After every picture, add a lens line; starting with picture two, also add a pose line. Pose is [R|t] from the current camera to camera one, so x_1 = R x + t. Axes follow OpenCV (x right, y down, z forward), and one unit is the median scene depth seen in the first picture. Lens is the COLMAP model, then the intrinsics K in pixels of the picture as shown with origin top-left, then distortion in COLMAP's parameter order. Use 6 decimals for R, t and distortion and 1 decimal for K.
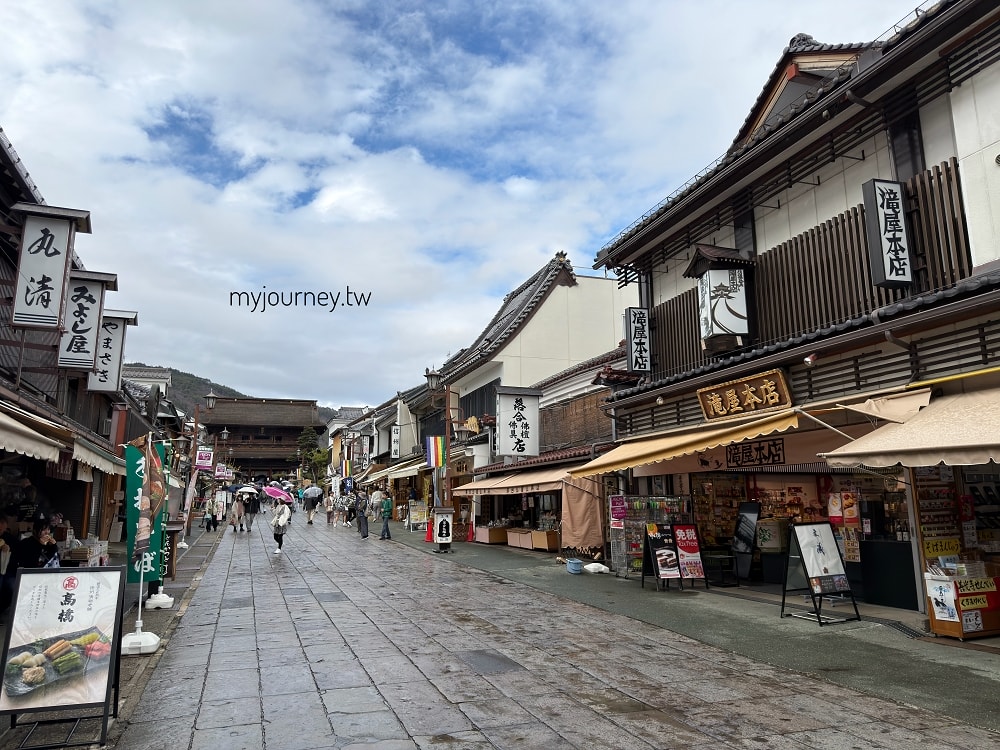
lens RADIAL K [[712.4, 0, 500.0], [0, 712.4, 375.0], [0, 0, 1]] dist [0.046395, -0.055649]
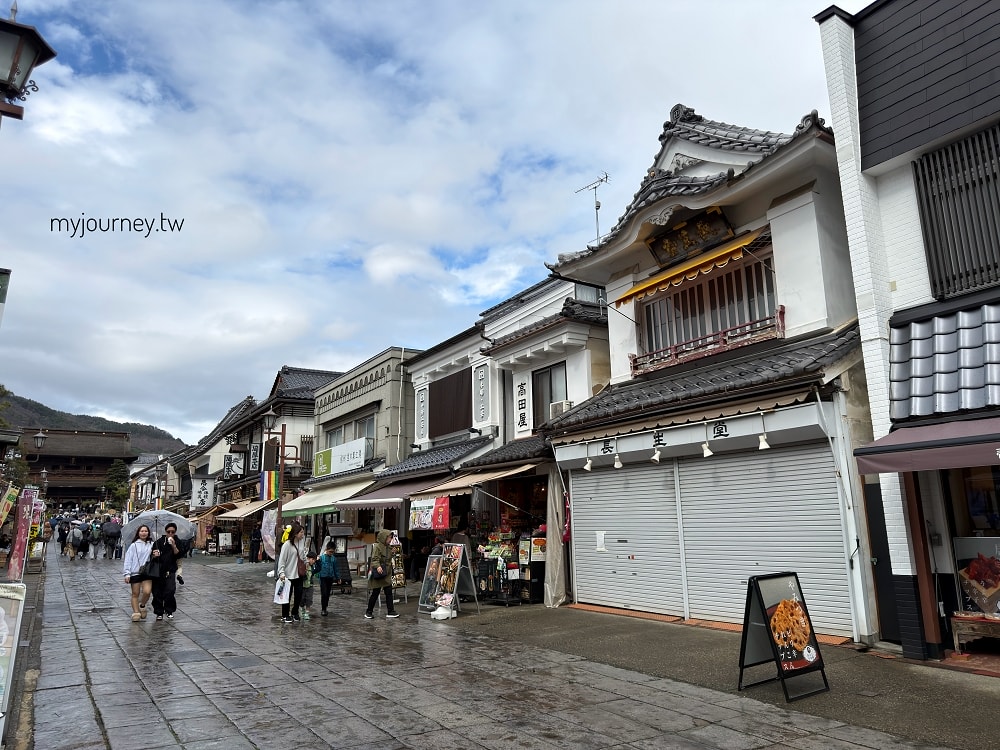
lens RADIAL K [[691.1, 0, 500.0], [0, 691.1, 375.0], [0, 0, 1]] dist [-0.004680, -0.003031]
pose [[0.973172, 0.033444, 0.227635, 0.314547], [-0.025477, 0.998959, -0.037846, -0.173917], [-0.228663, 0.031032, 0.973011, -0.960158]]
